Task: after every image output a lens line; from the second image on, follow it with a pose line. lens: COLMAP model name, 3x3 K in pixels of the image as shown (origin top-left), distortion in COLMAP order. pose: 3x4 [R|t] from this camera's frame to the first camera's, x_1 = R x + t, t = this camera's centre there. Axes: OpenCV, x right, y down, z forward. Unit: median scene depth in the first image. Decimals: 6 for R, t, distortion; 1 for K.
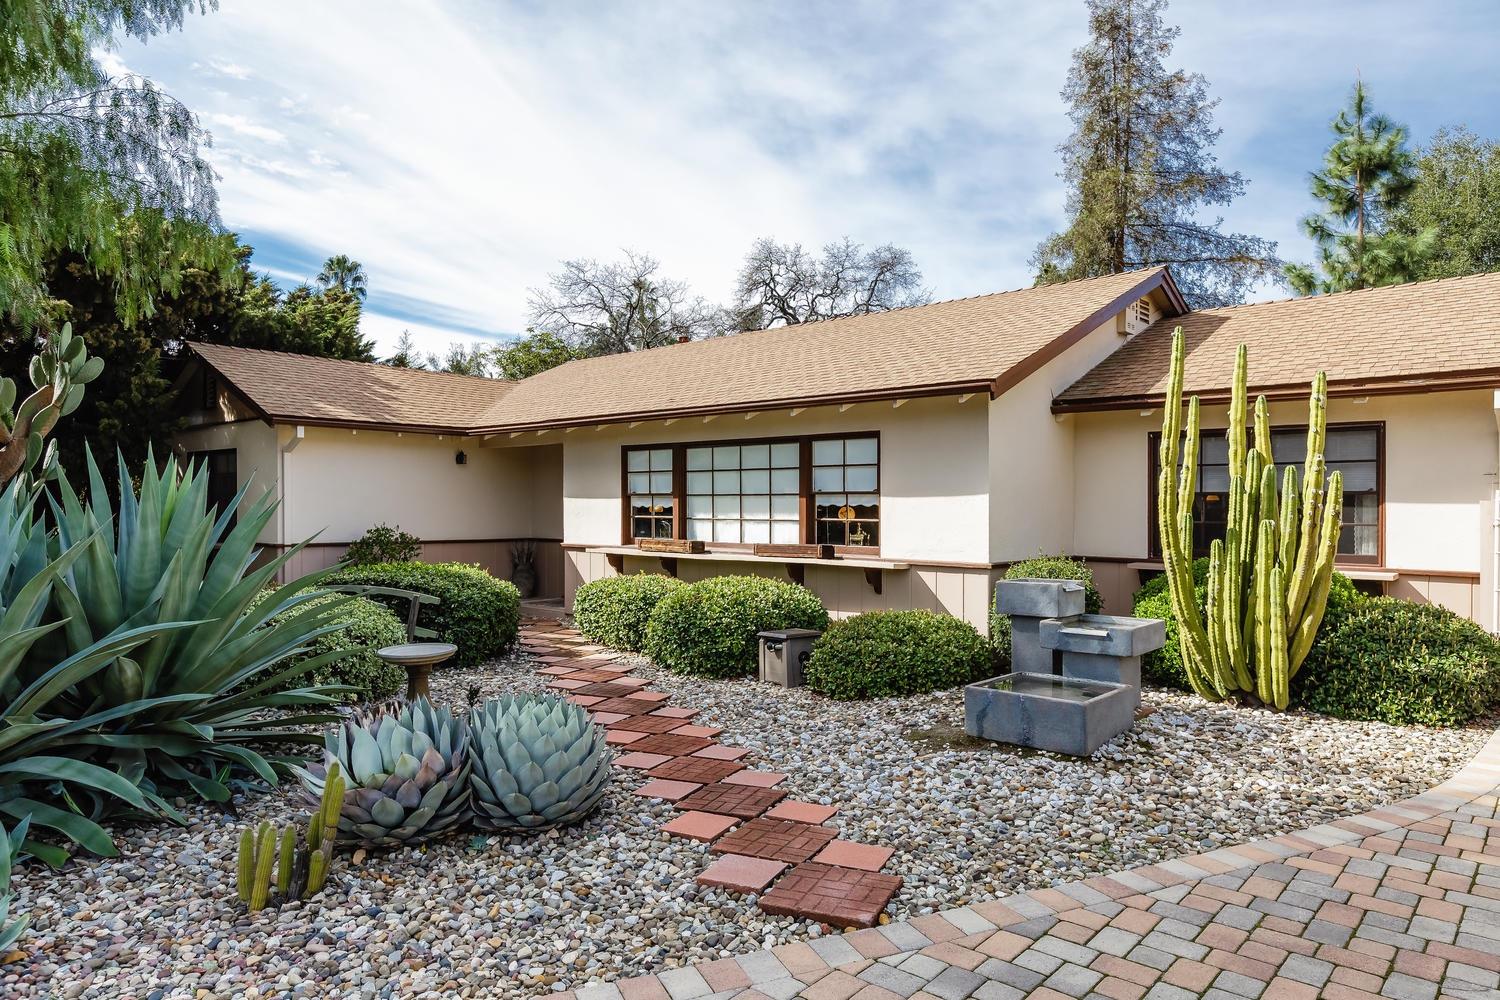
lens RADIAL K [[913.1, 0, 725.4], [0, 913.1, 428.1], [0, 0, 1]] dist [0.000764, -0.017210]
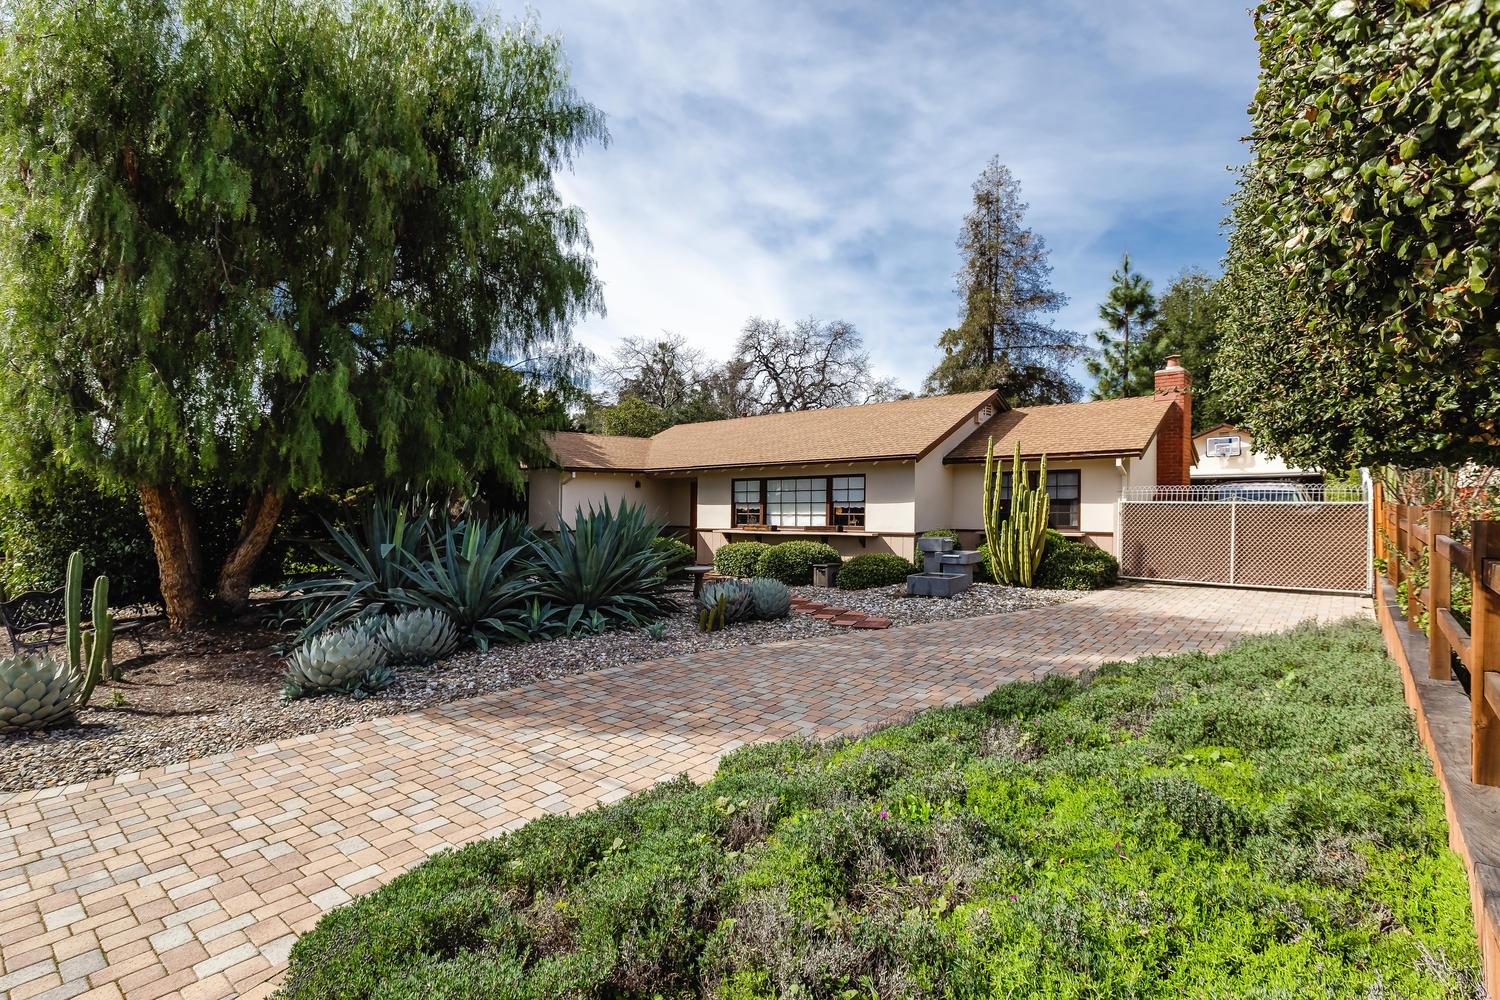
lens RADIAL K [[685.0, 0, 750.2], [0, 685.0, 494.4], [0, 0, 1]] dist [-0.003713, -0.001526]
pose [[0.998281, -0.016435, 0.056264, -0.167198], [0.012112, 0.997009, 0.076333, -0.063930], [-0.057350, -0.075521, 0.995494, -0.523201]]
